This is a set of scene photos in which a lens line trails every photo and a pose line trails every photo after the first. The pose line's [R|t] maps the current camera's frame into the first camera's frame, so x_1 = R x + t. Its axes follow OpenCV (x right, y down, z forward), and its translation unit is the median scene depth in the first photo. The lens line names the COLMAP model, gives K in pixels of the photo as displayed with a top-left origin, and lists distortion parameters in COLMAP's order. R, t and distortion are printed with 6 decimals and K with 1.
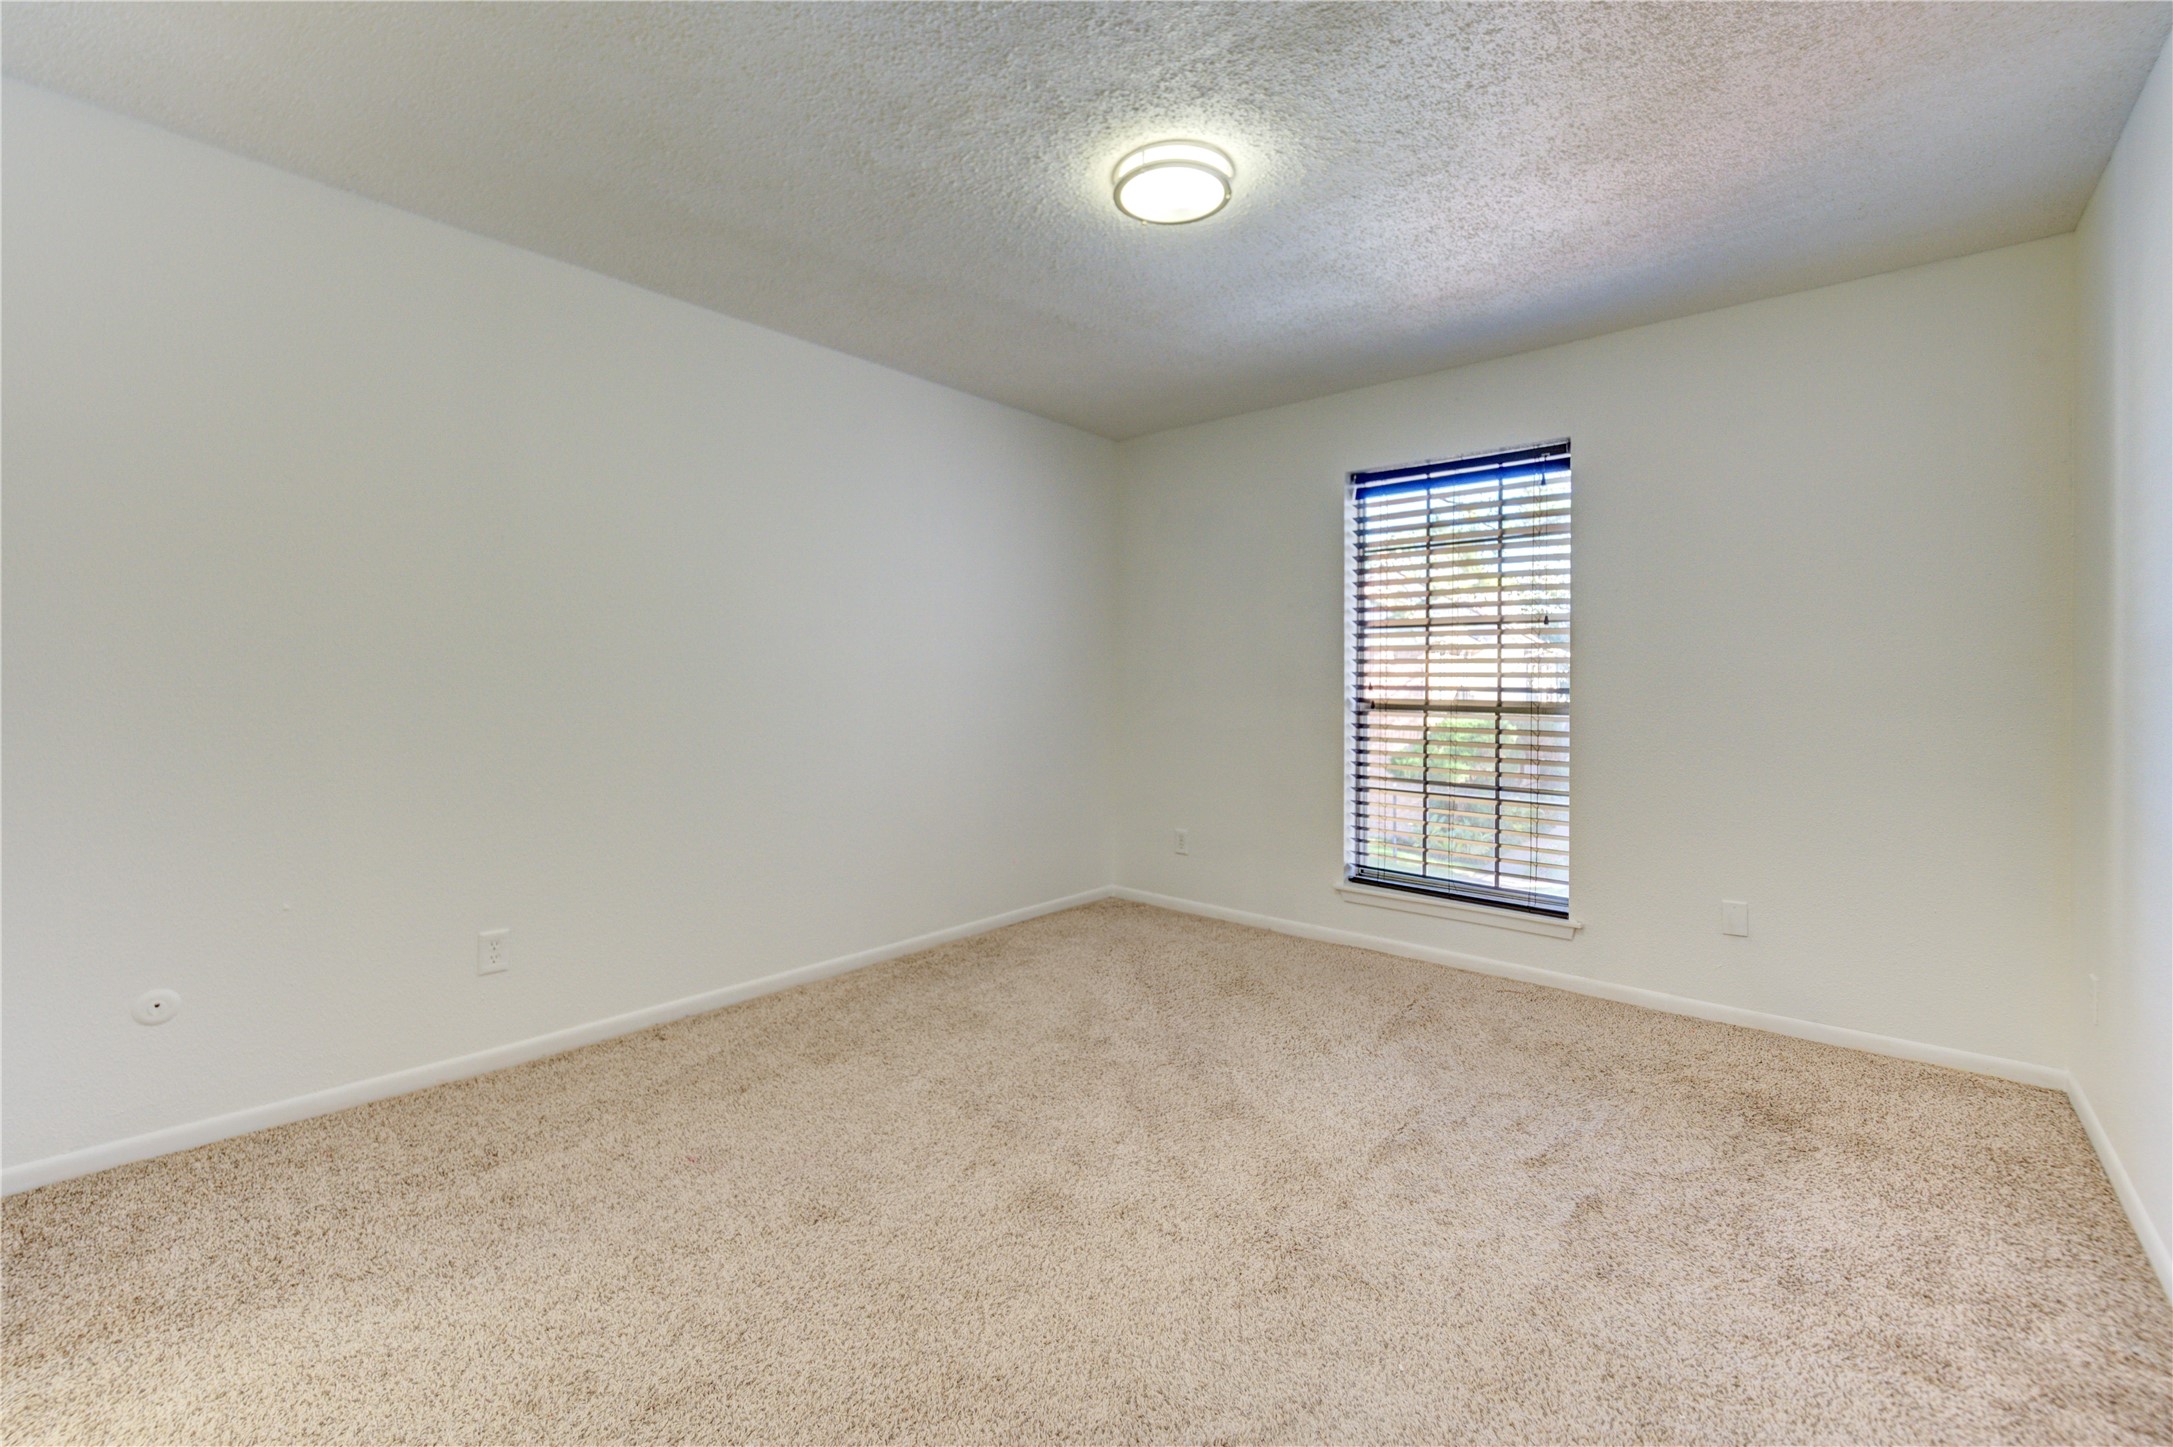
lens RADIAL K [[899.7, 0, 1059.8], [0, 899.7, 697.8], [0, 0, 1]] dist [-0.006762, -0.005354]
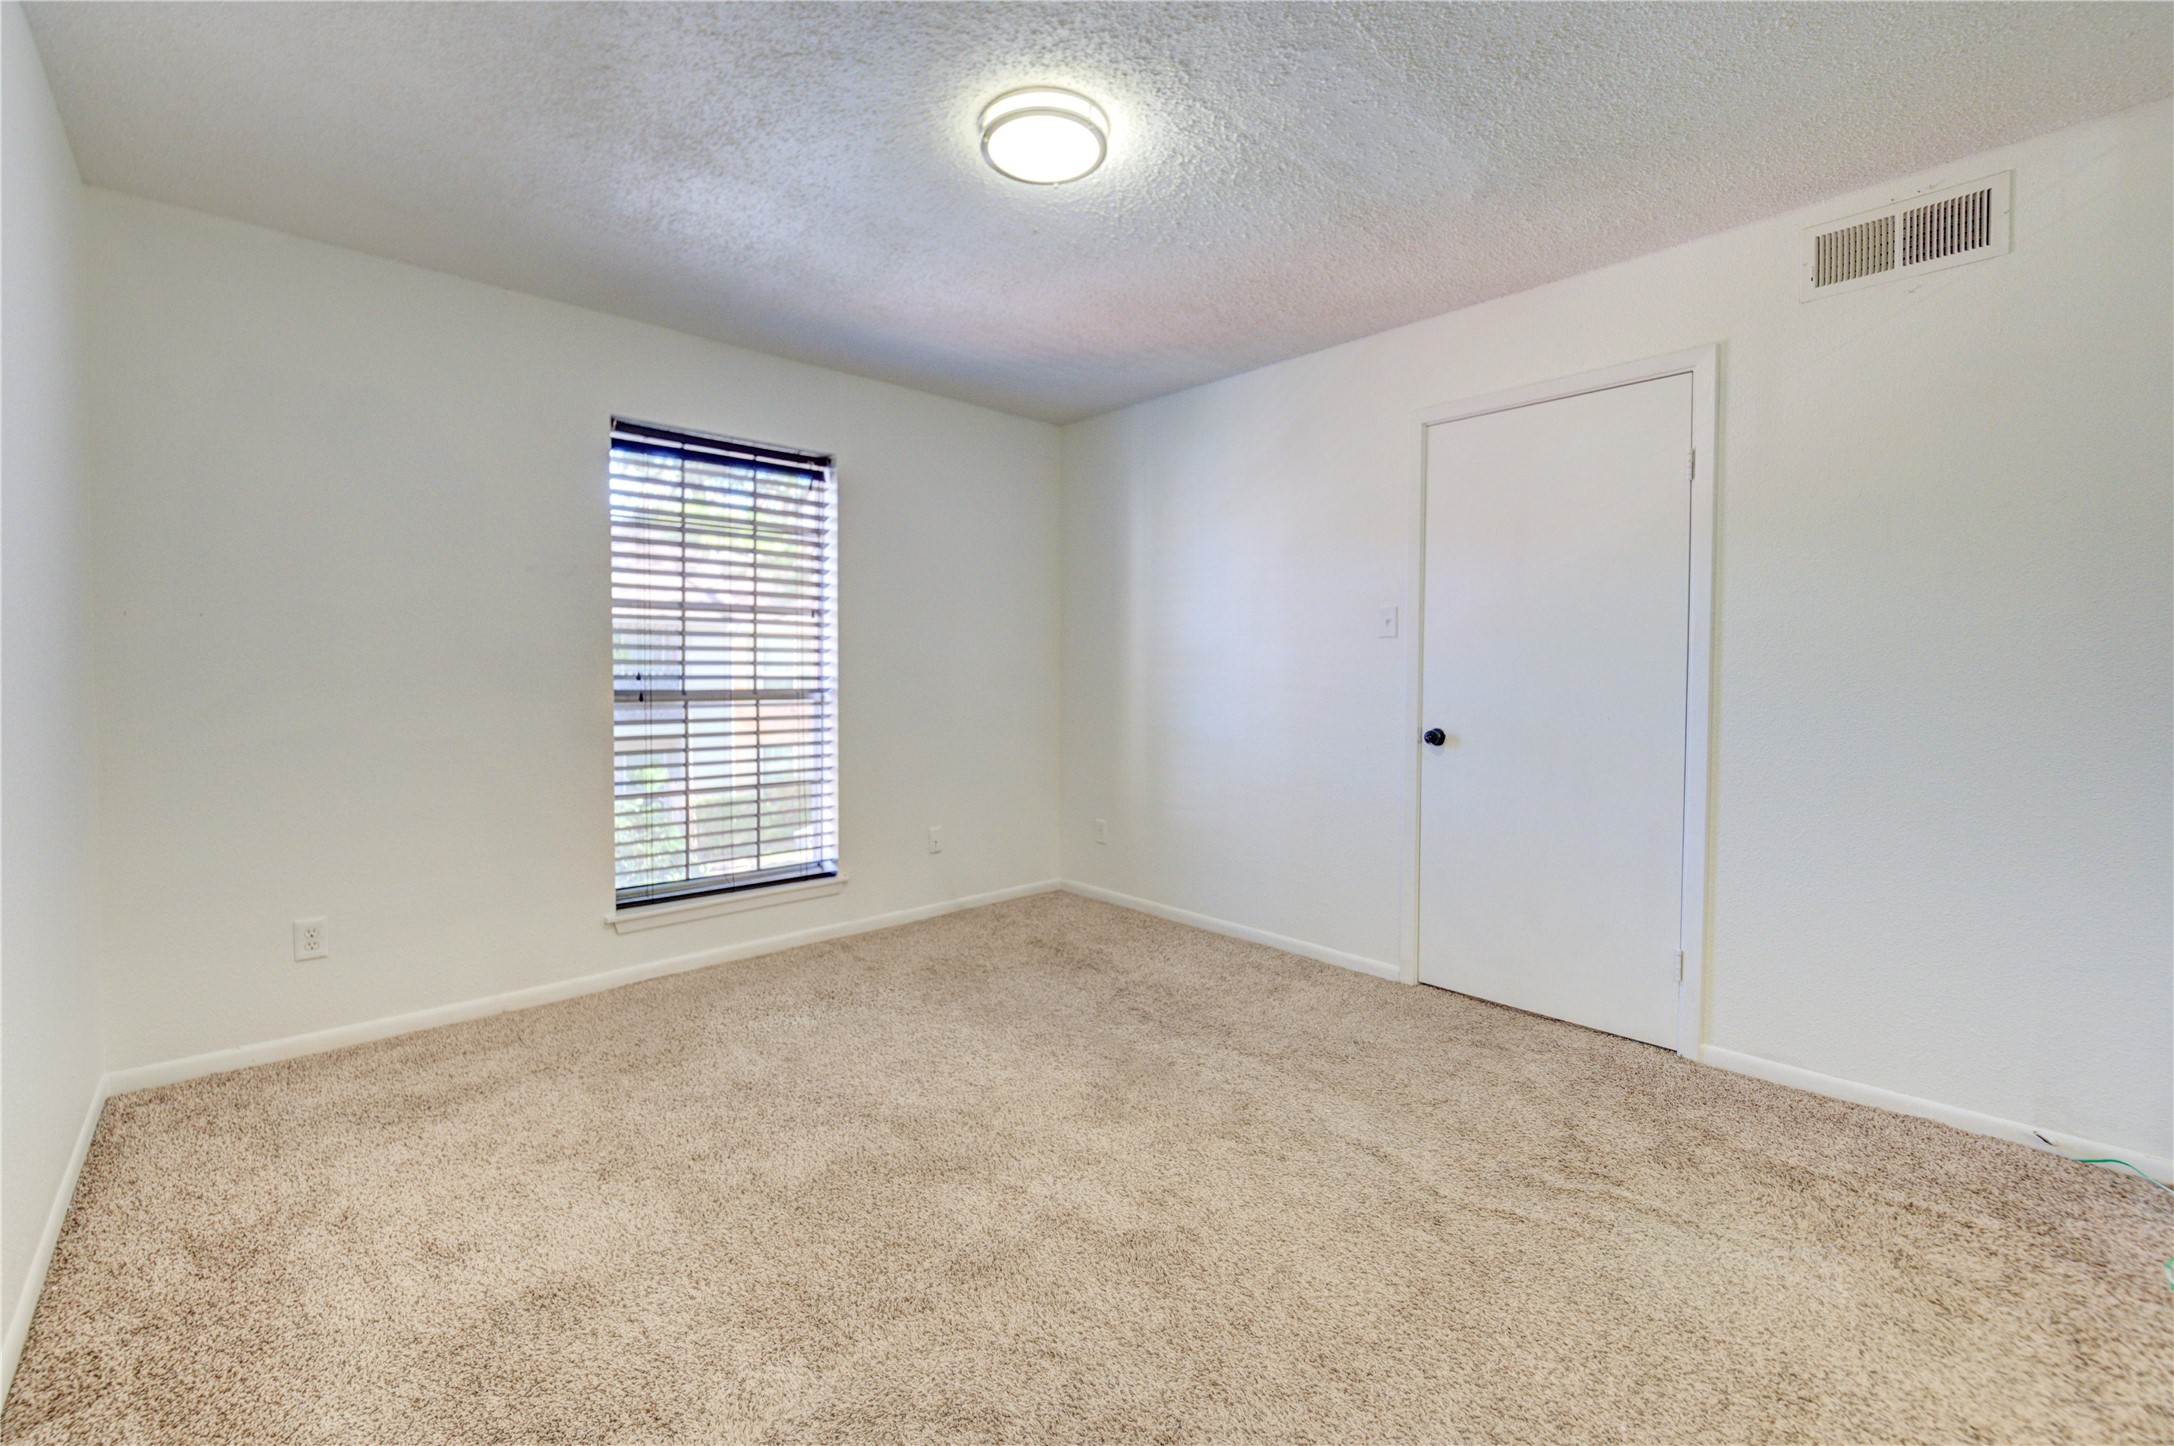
lens RADIAL K [[900.1, 0, 1060.3], [0, 900.1, 697.3], [0, 0, 1]] dist [-0.006762, -0.005354]
pose [[0.096429, -0.027682, 0.994955, -0.528708], [0.022025, 0.999428, 0.025672, -0.005793], [-0.995096, 0.019439, 0.096983, 0.578823]]
